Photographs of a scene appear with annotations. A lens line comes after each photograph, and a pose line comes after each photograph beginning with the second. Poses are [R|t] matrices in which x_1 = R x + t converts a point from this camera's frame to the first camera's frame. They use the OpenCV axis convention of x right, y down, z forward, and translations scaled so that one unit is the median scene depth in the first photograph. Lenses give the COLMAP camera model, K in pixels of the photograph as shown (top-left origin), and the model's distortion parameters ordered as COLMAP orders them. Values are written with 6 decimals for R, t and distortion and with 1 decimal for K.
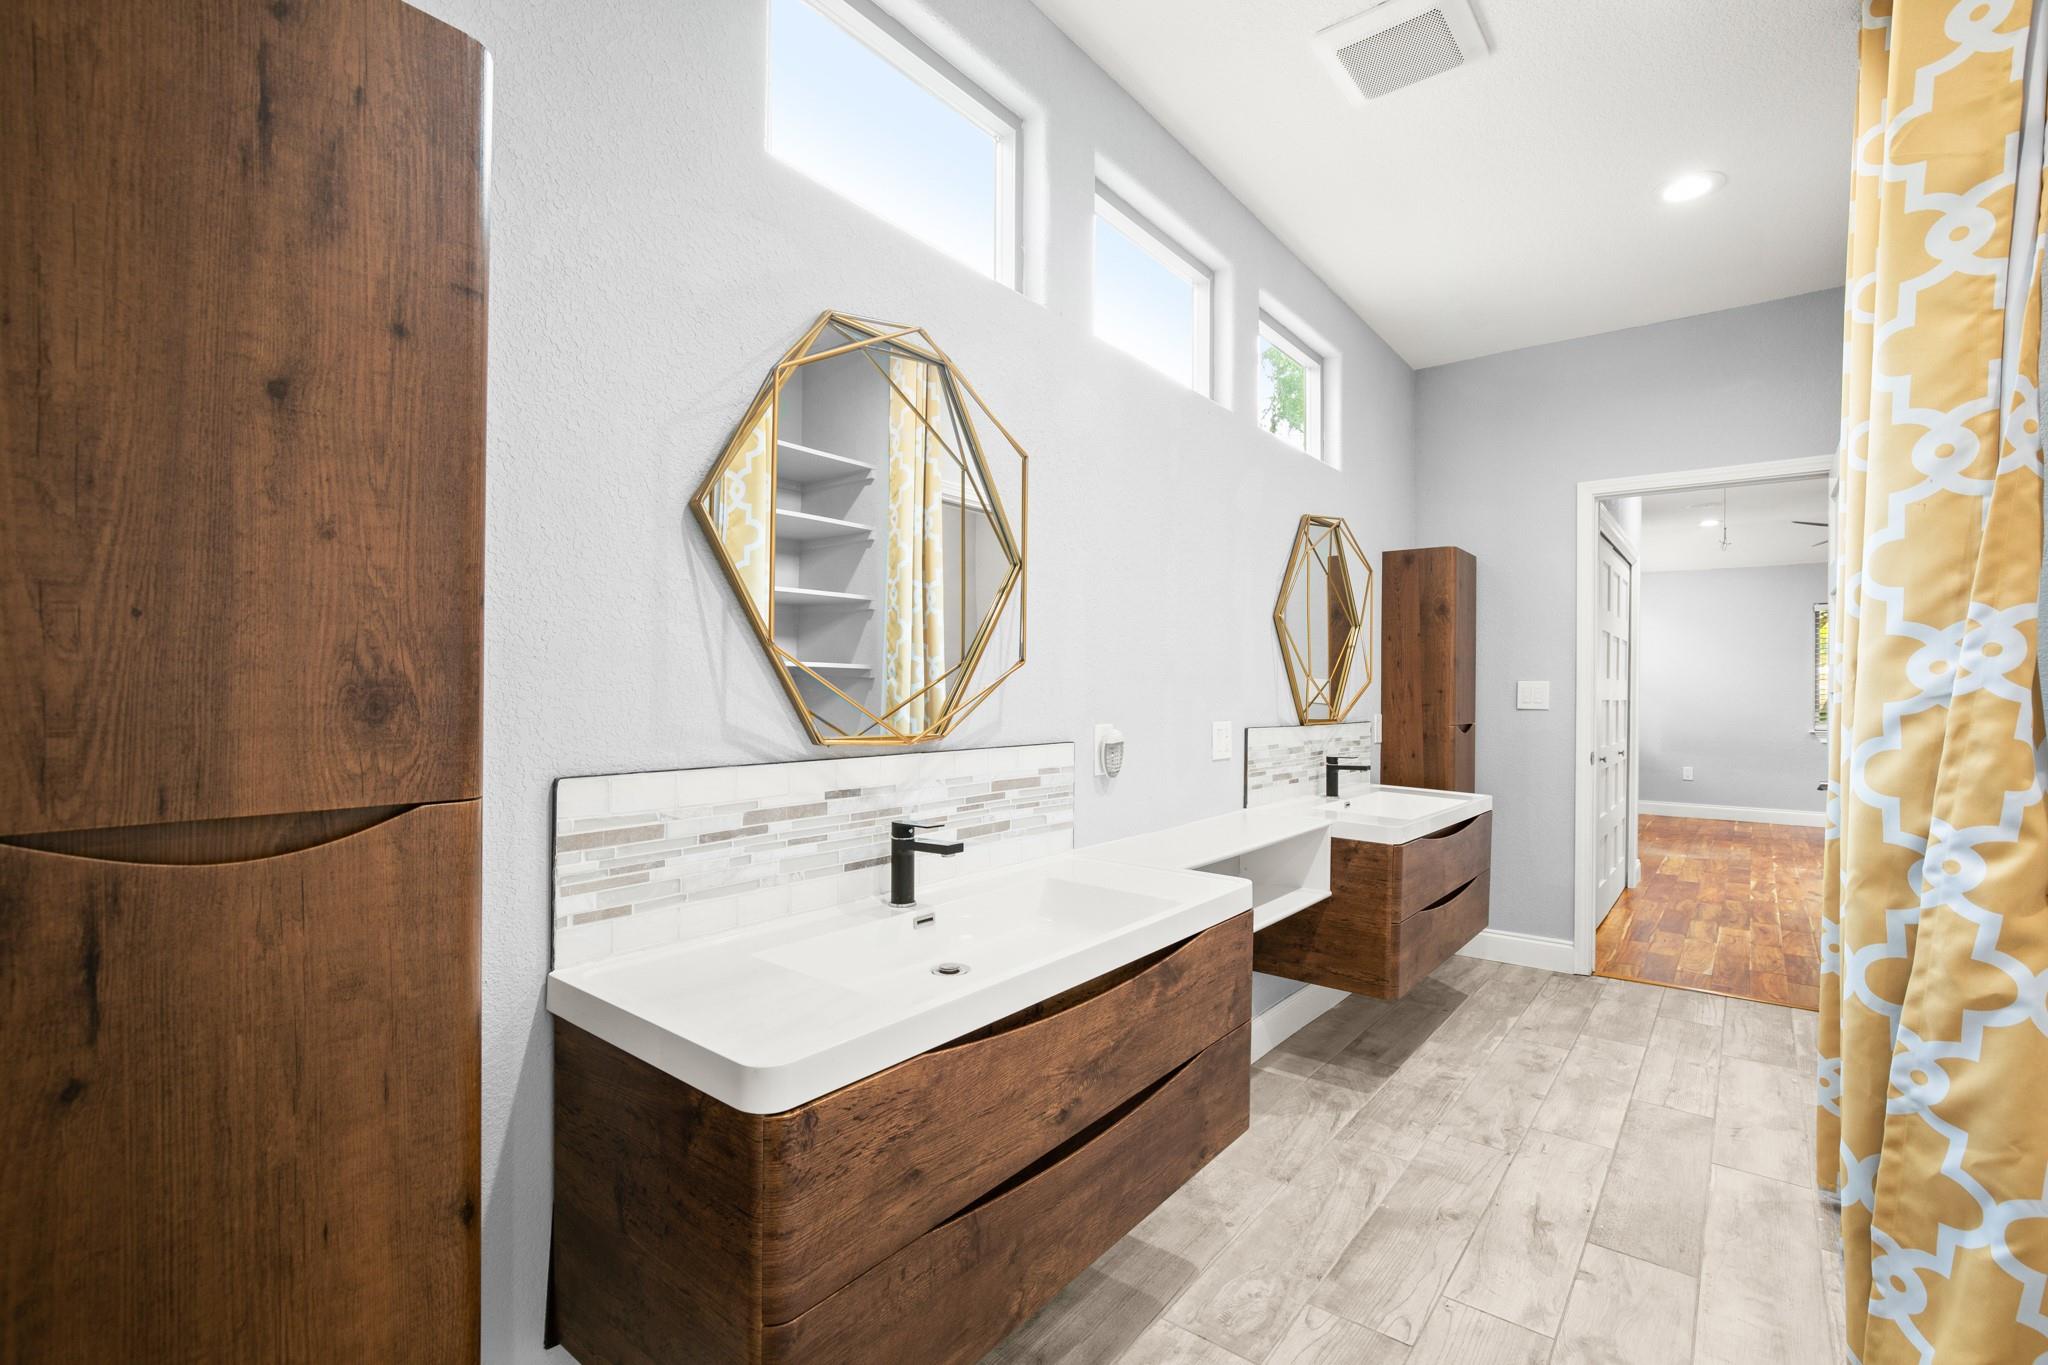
lens RADIAL K [[927.0, 0, 1038.2], [0, 927.0, 686.8], [0, 0, 1]] dist [-0.015211, 0.008817]
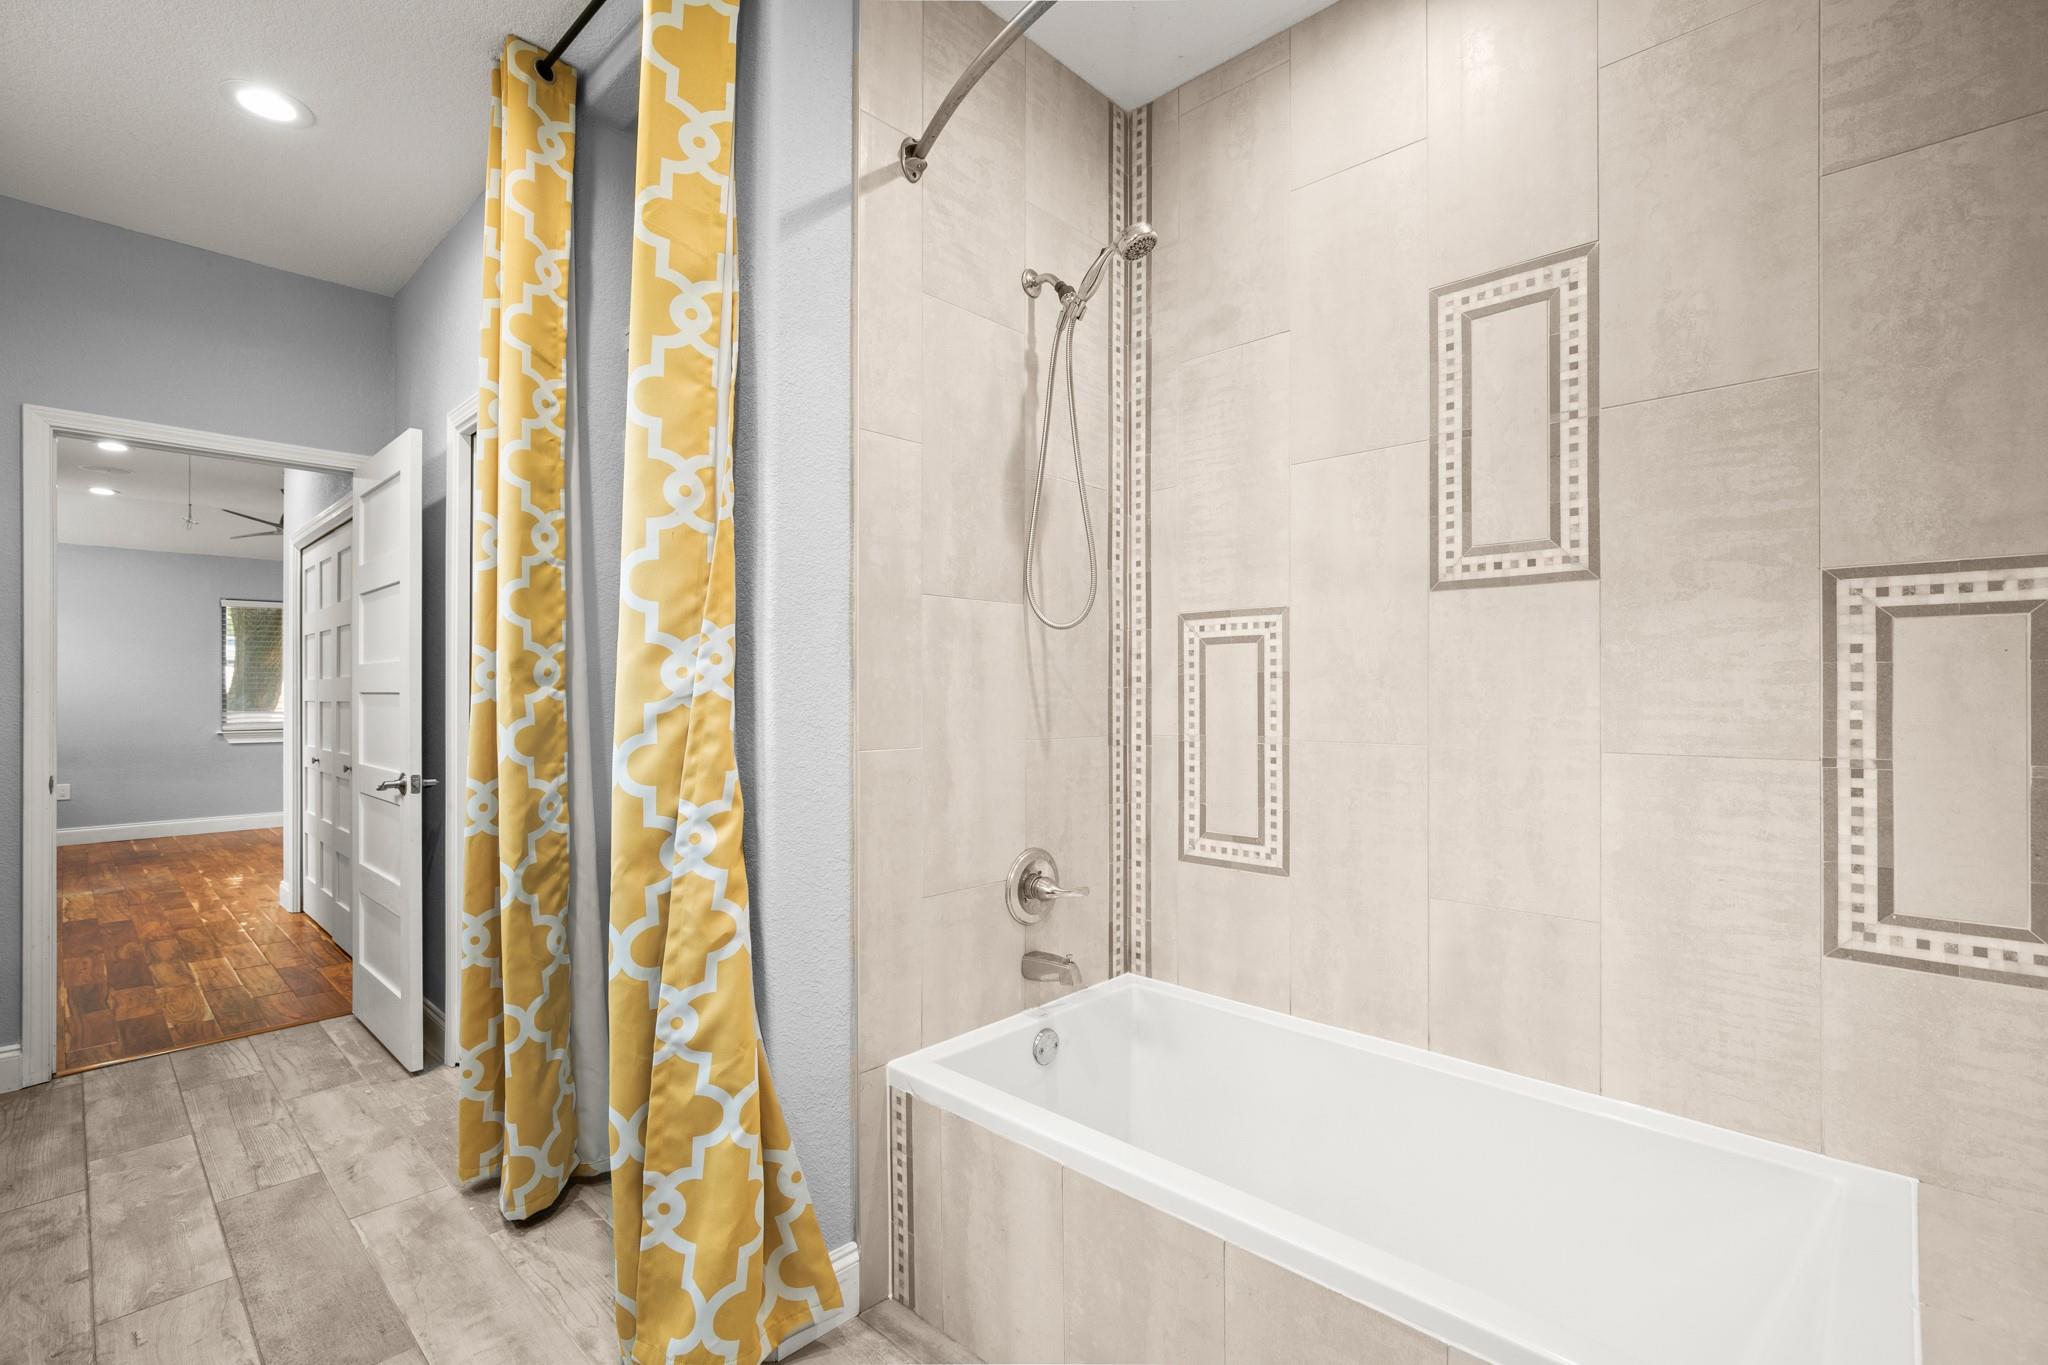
lens RADIAL K [[927.0, 0, 1038.2], [0, 927.0, 686.8], [0, 0, 1]] dist [-0.015211, 0.008817]
pose [[0.096051, -0.005052, 0.995364, -0.161975], [0.001982, 0.999986, 0.004884, -0.007560], [-0.995374, 0.001503, 0.096060, 0.423222]]
